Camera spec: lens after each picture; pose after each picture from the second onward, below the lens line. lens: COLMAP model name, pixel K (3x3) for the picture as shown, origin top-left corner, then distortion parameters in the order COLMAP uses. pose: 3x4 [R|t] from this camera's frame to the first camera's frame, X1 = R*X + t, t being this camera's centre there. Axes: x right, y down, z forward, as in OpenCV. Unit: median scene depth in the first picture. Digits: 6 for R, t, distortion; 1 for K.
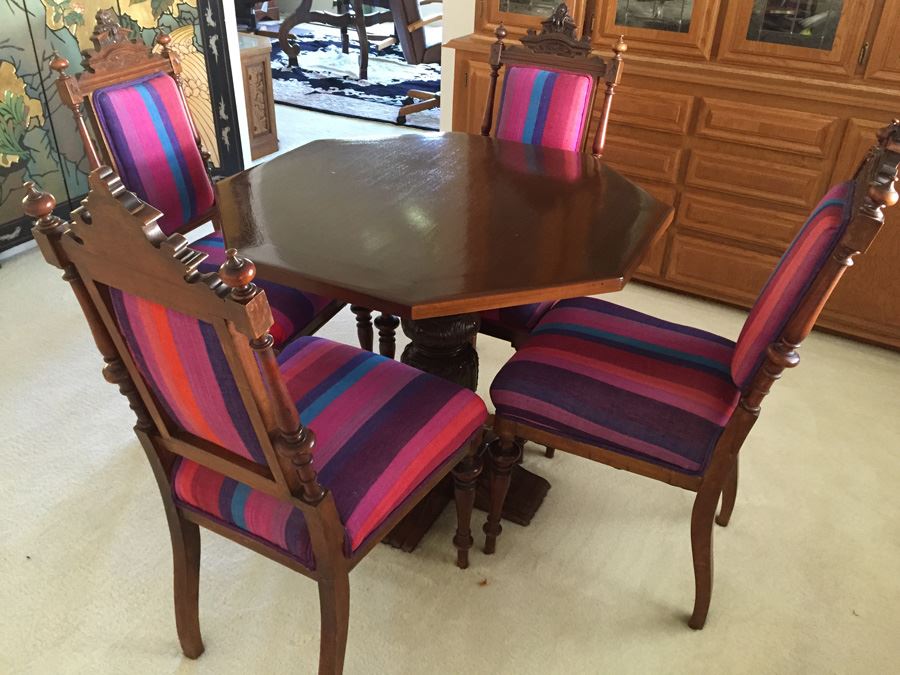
lens RADIAL K [[768.8, 0, 451.9], [0, 768.8, 335.5], [0, 0, 1]] dist [0.090544, -0.137626]
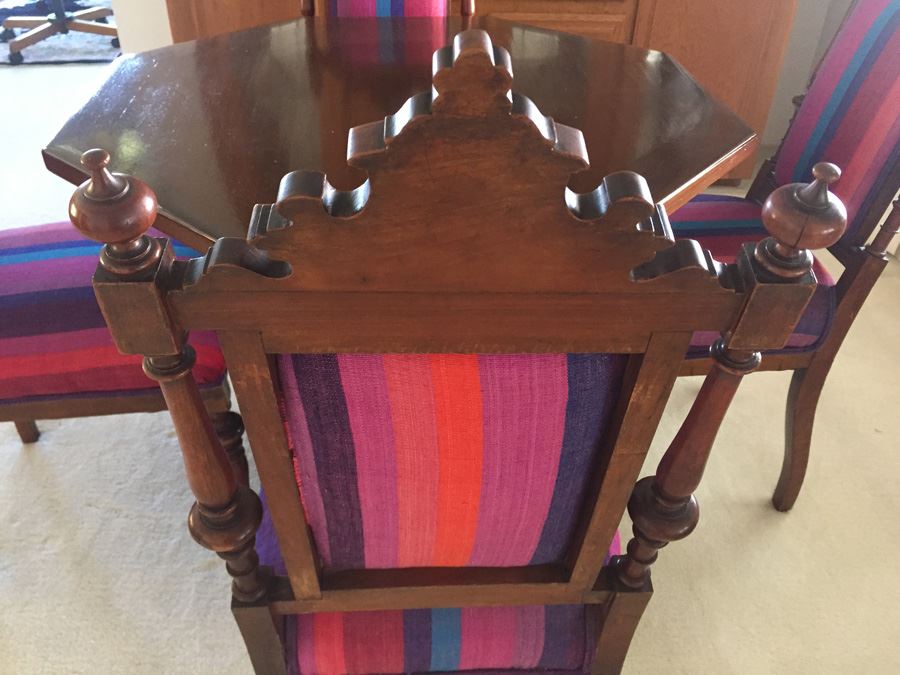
lens RADIAL K [[771.8, 0, 451.1], [0, 771.8, 335.2], [0, 0, 1]] dist [0.093898, -0.148154]
pose [[0.845154, -0.319917, 0.428214, -0.283524], [0.277768, 0.947313, 0.159510, -0.062219], [-0.456683, -0.015866, 0.889488, 0.293236]]
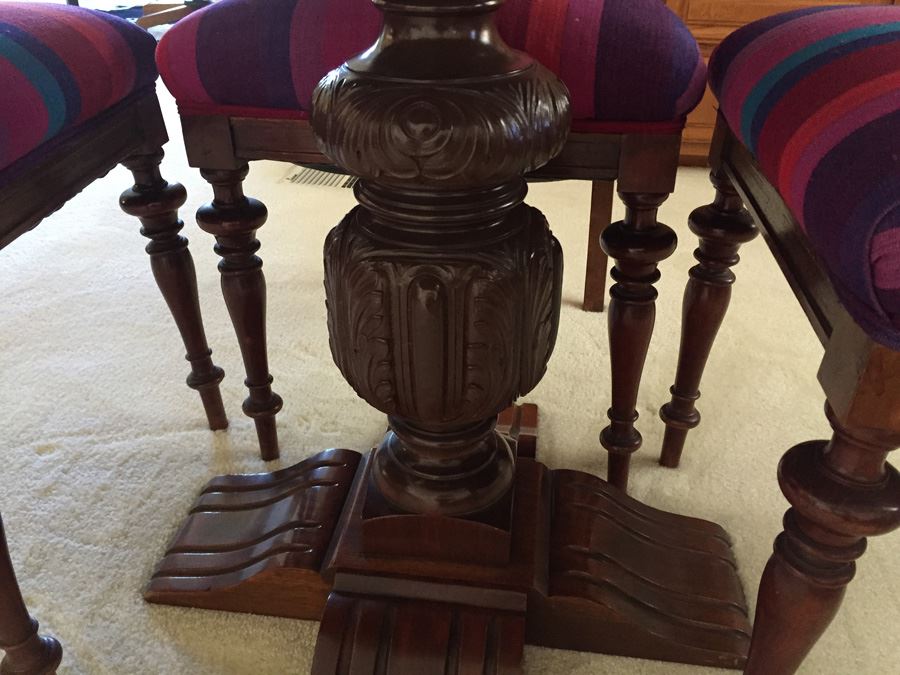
lens RADIAL K [[763.9, 0, 449.0], [0, 763.9, 340.6], [0, 0, 1]] dist [0.096440, -0.144542]
pose [[0.945336, -0.190597, 0.264599, -0.098011], [0.191173, 0.981267, 0.023823, 0.055087], [-0.264183, 0.028064, 0.964064, 0.629695]]
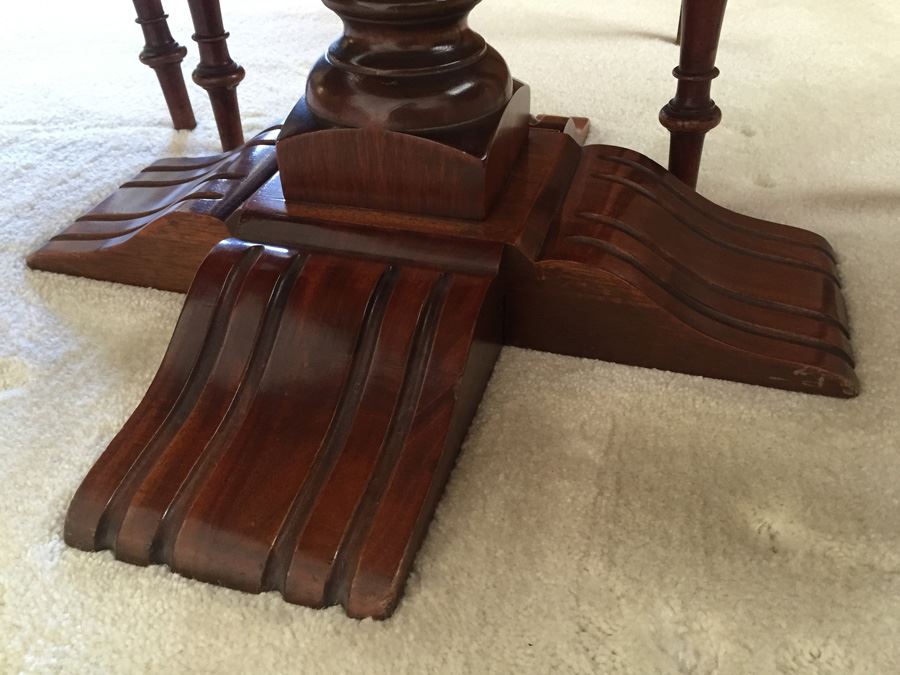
lens RADIAL K [[763.9, 0, 449.0], [0, 763.9, 340.6], [0, 0, 1]] dist [0.096440, -0.144542]
pose [[0.983636, -0.145672, 0.106019, -0.042990], [0.133882, 0.984768, 0.110943, 0.172399], [-0.120565, -0.094933, 0.988156, 0.722329]]
